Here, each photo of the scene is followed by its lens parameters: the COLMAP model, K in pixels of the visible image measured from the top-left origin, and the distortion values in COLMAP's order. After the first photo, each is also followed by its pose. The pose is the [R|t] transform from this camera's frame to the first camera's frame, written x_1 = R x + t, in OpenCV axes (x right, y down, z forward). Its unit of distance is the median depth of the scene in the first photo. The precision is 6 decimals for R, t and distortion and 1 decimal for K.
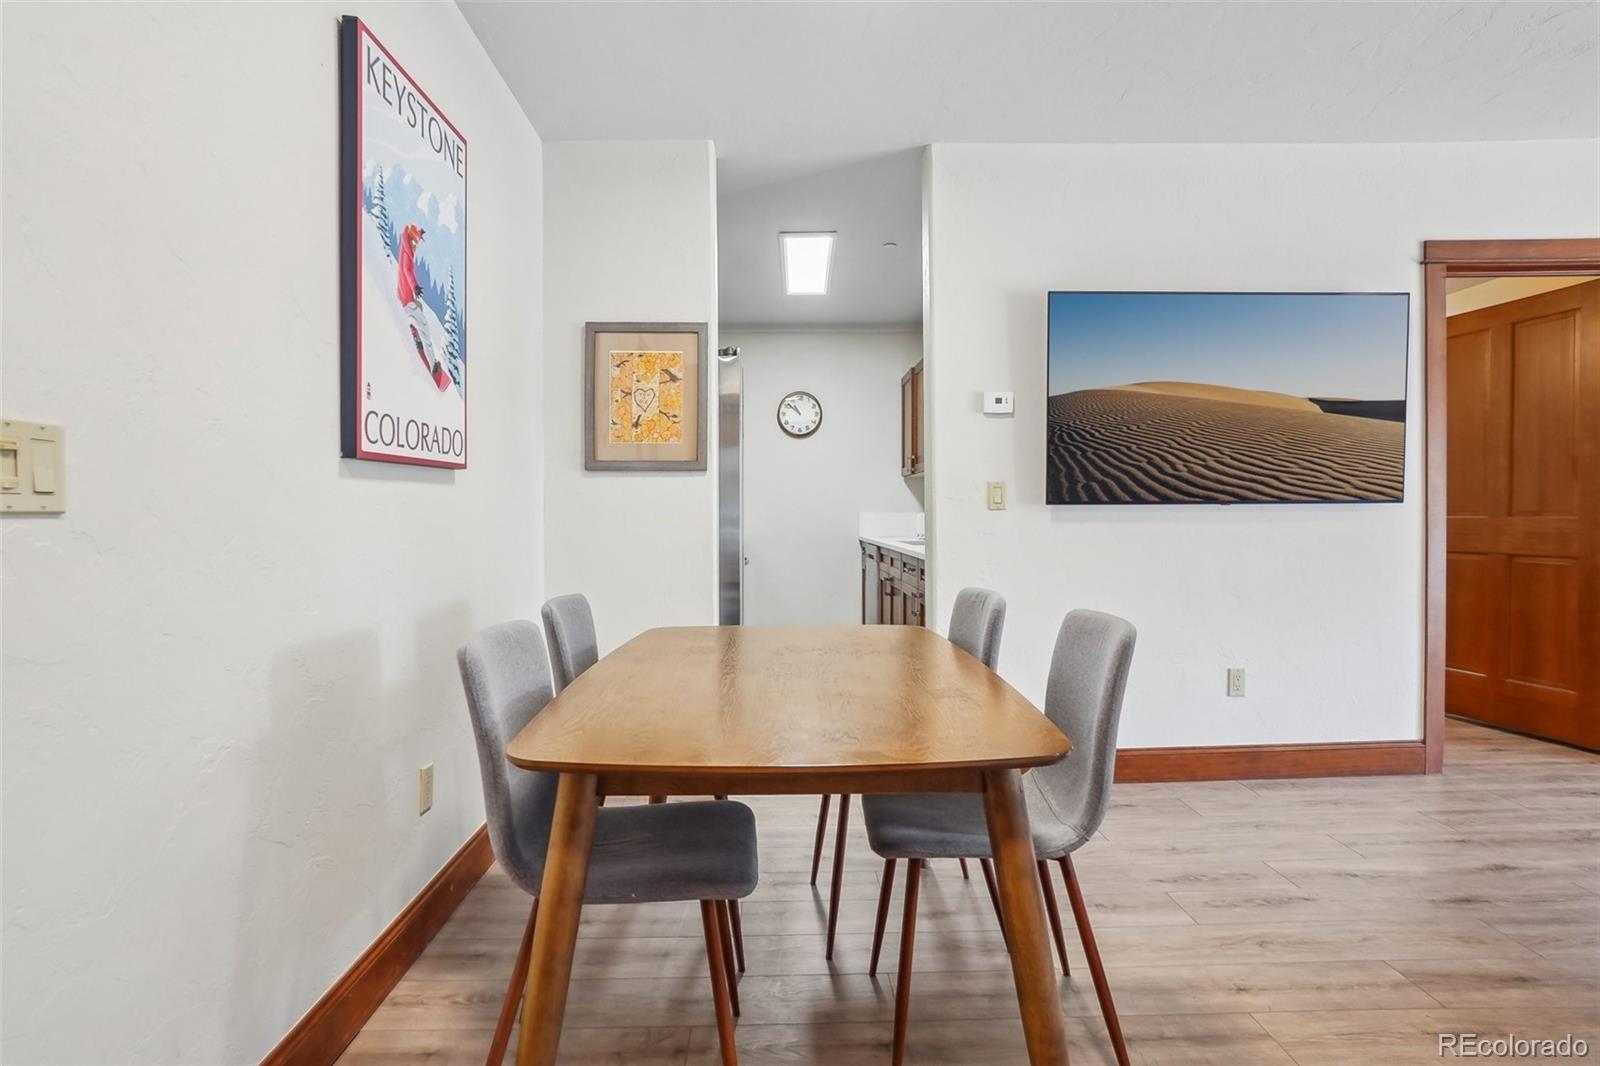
lens RADIAL K [[857.1, 0, 794.2], [0, 857.1, 518.3], [0, 0, 1]] dist [-0.054006, 0.031400]
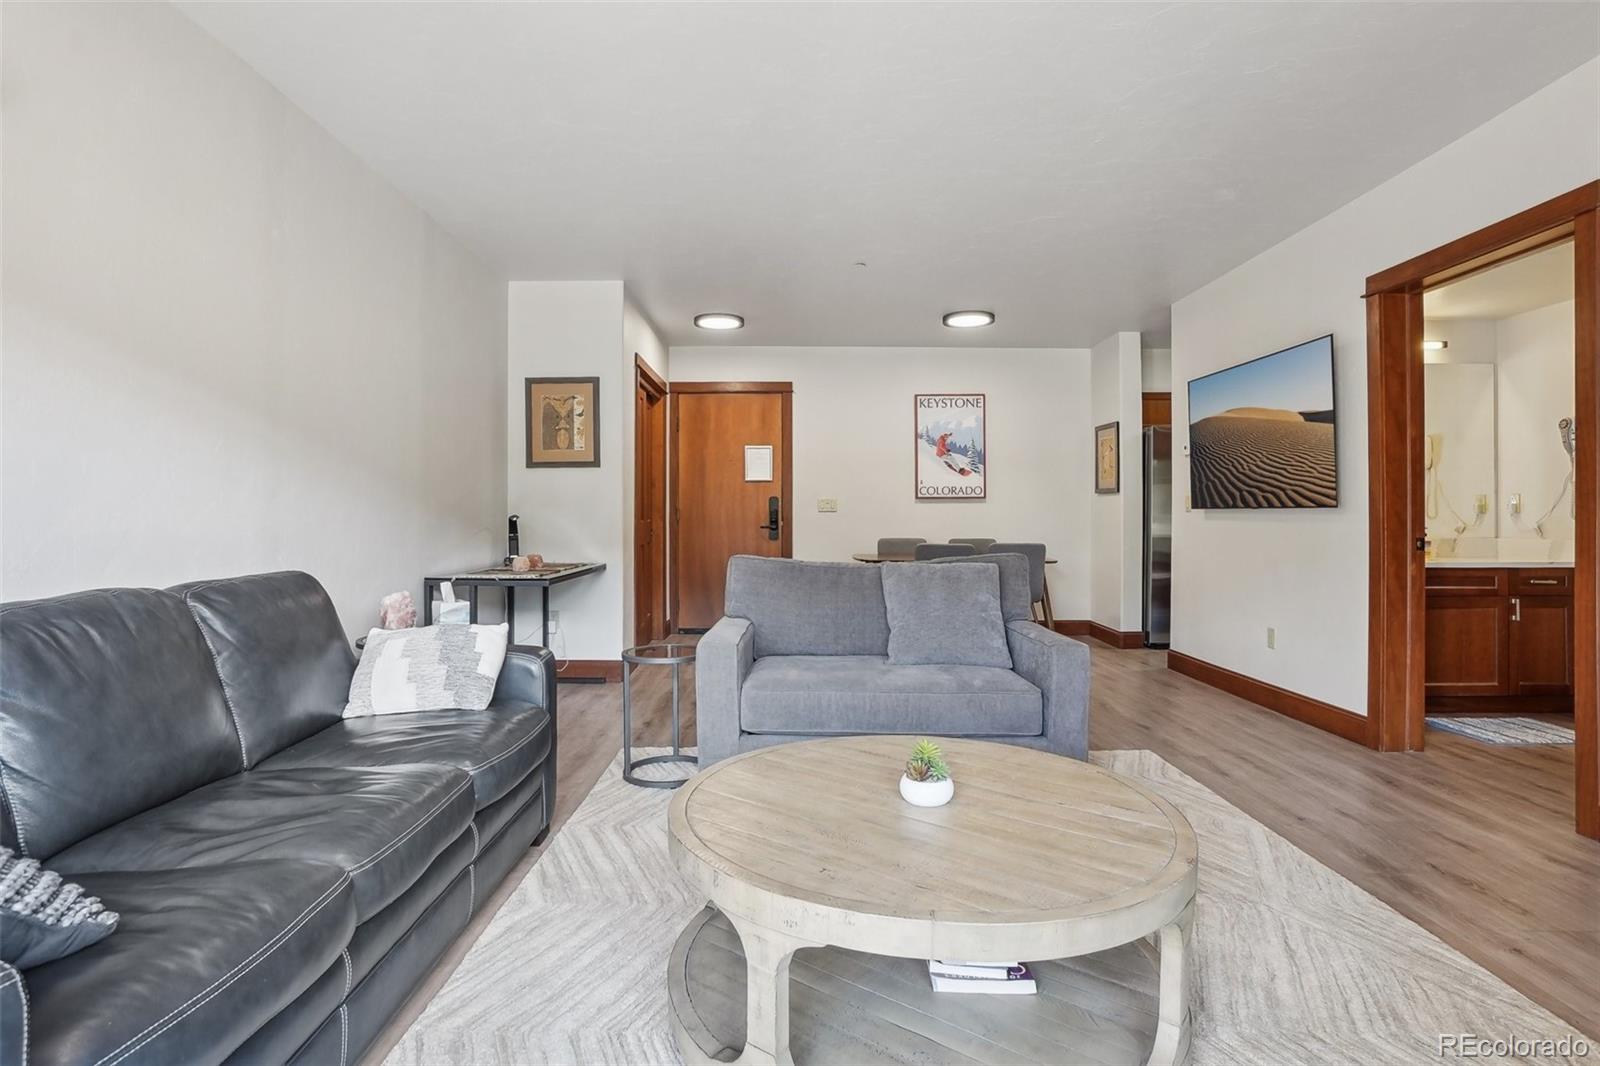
lens RADIAL K [[833.7, 0, 795.7], [0, 833.7, 535.2], [0, 0, 1]] dist [-0.045026, 0.023660]
pose [[-0.026439, 0.033315, -0.999095, 1.965240], [-0.007188, 0.999412, 0.033516, -0.013432], [0.999625, 0.008068, -0.026184, 0.271691]]
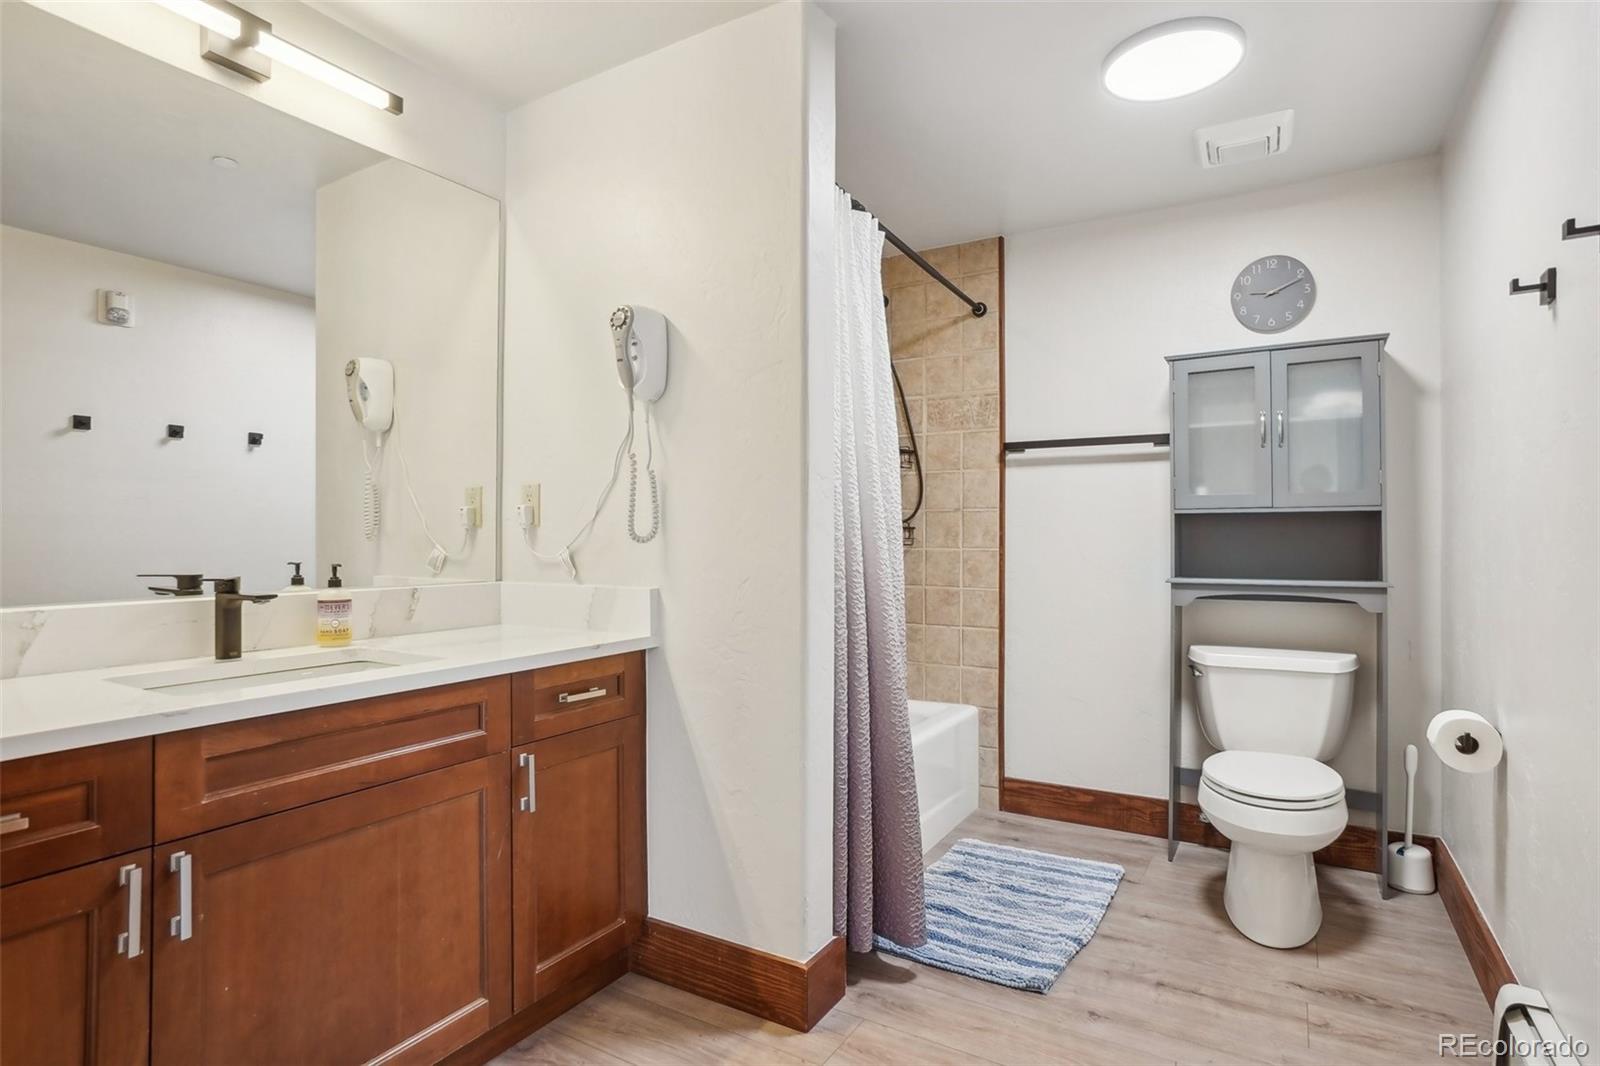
lens RADIAL K [[833.7, 0, 795.7], [0, 833.7, 535.2], [0, 0, 1]] dist [-0.045026, 0.023660]
pose [[0.828191, 0.010744, -0.560342, 0.992051], [-0.013678, 0.999906, -0.001044, -0.008821], [0.560278, 0.008529, 0.828260, 1.112663]]
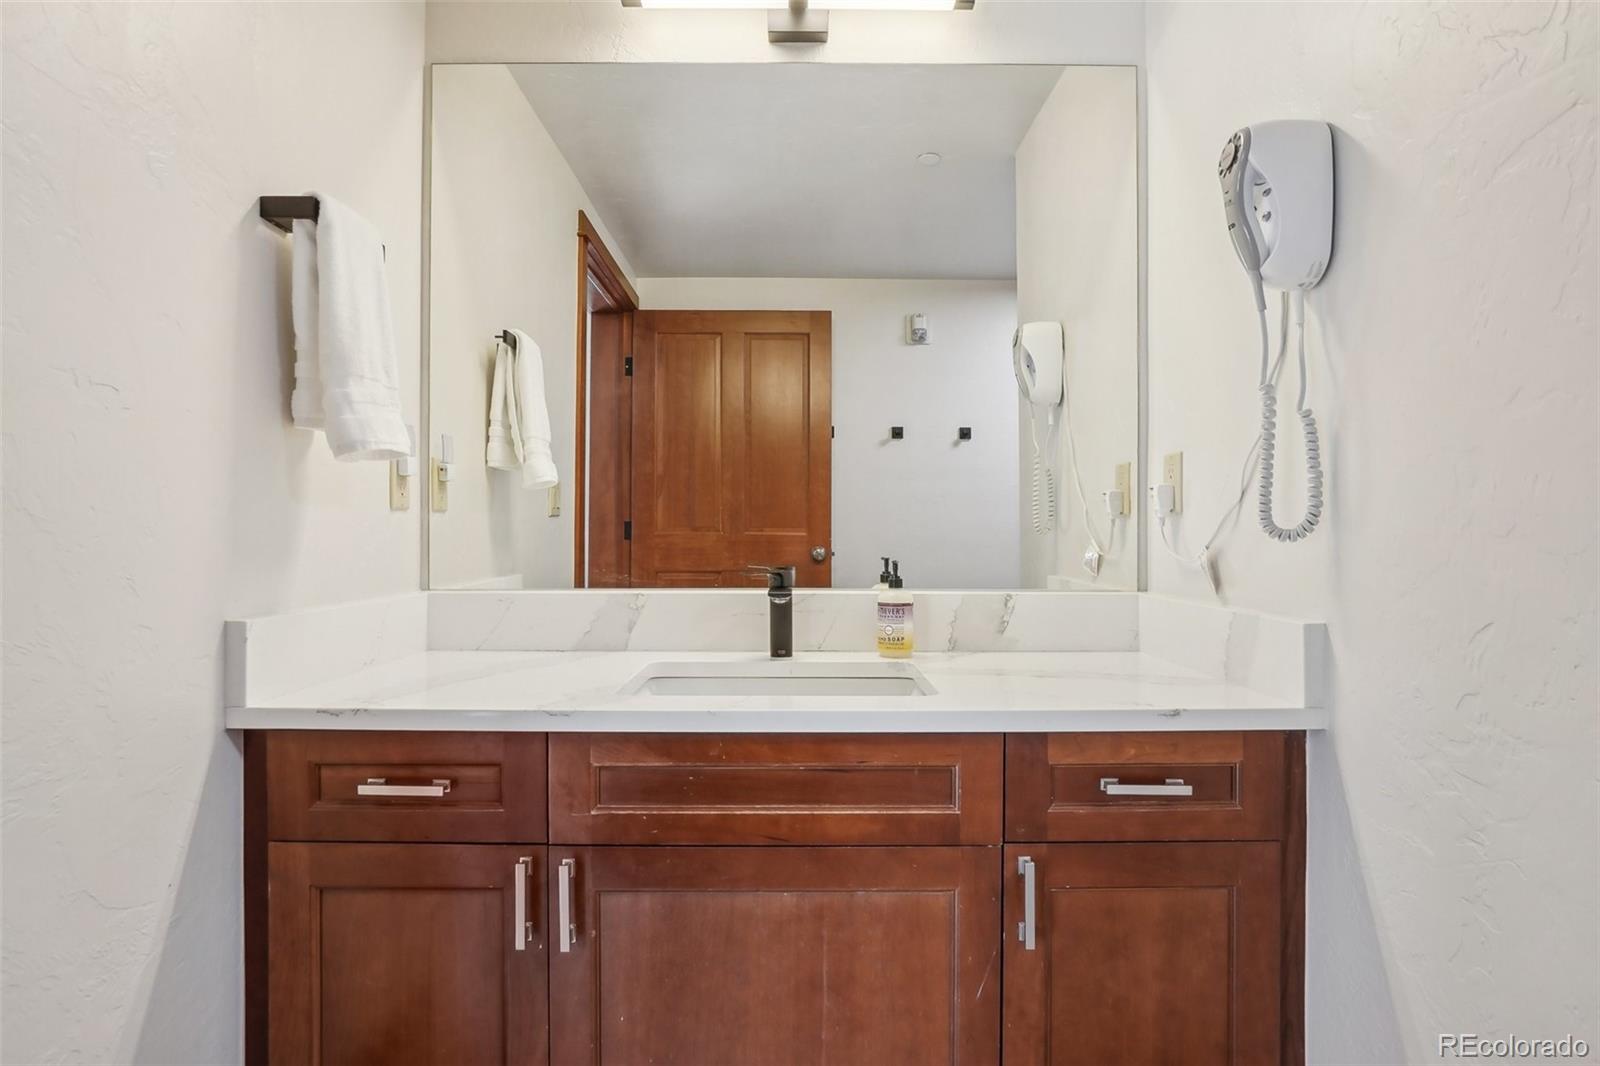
lens RADIAL K [[833.7, 0, 795.7], [0, 833.7, 535.2], [0, 0, 1]] dist [-0.045026, 0.023660]
pose [[-0.049283, 0.017728, -0.998628, 0.904912], [-0.010610, 0.999777, 0.018272, -0.008793], [0.998728, 0.011496, -0.049084, 1.373373]]
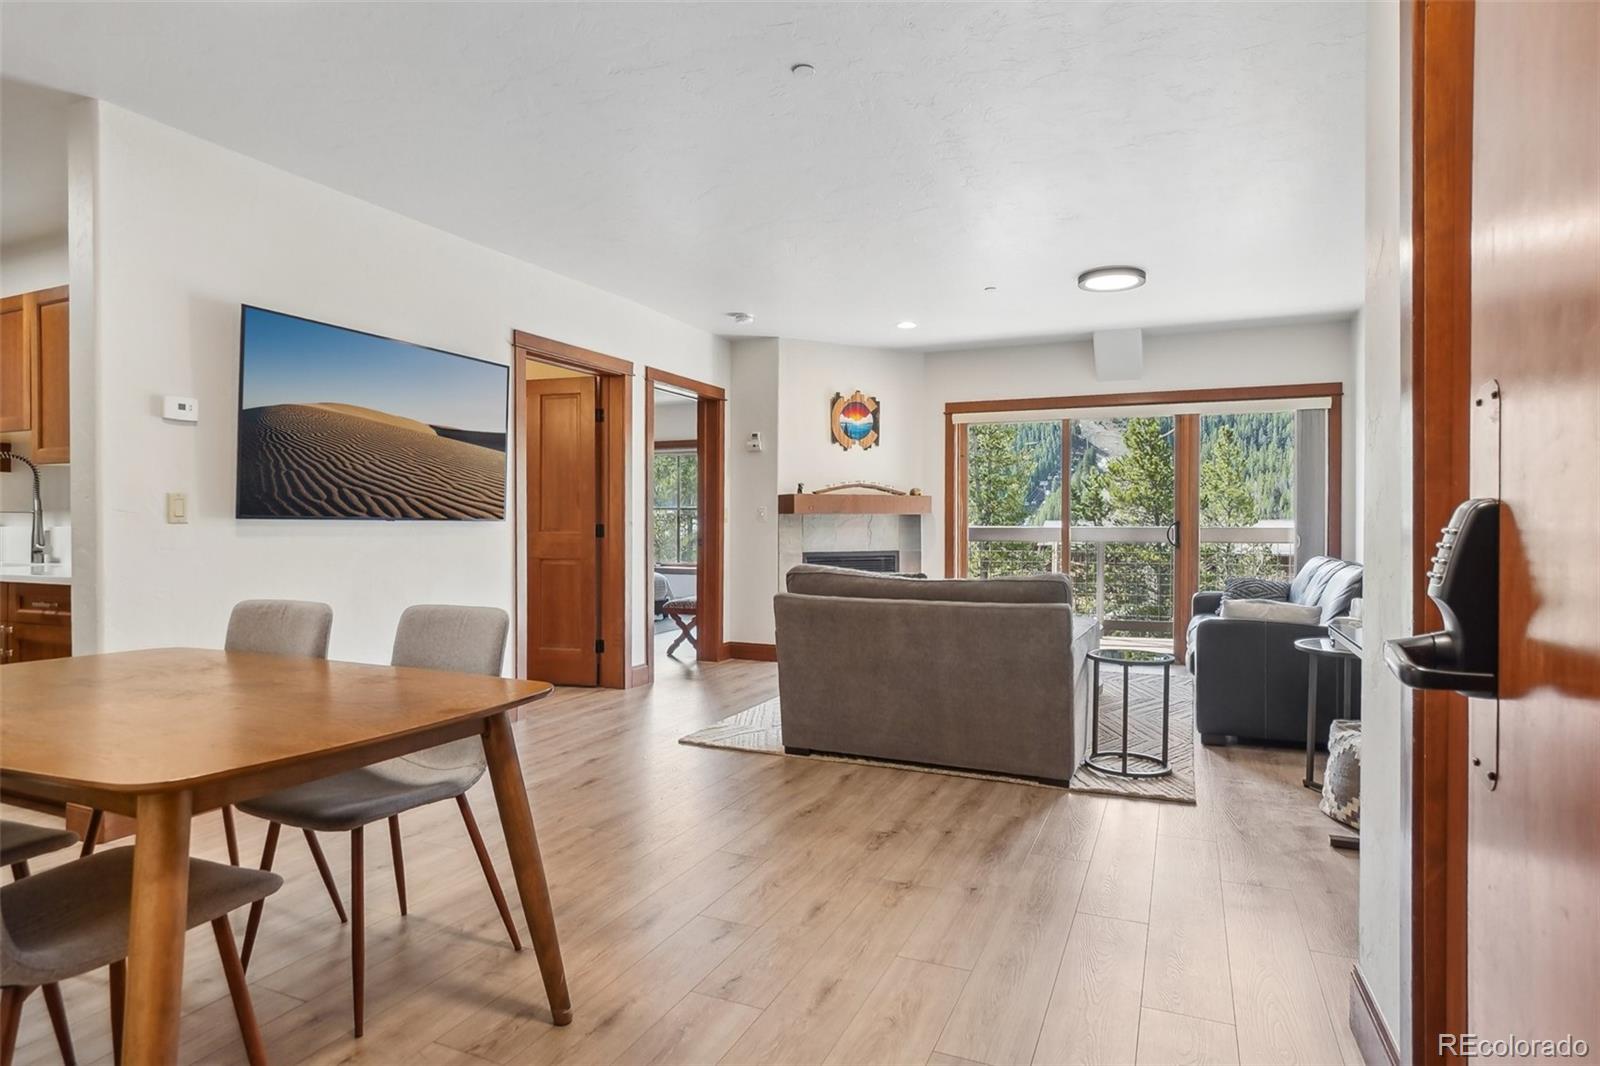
lens RADIAL K [[867.2, 0, 800.0], [0, 867.2, 533.0], [0, 0, 1]] dist [-0.020449, 0.000100]
pose [[0.424533, 0.002040, 0.905410, -0.318878], [0.001079, 0.999996, -0.002759, 0.004104], [-0.905412, 0.002148, 0.424529, -0.013653]]
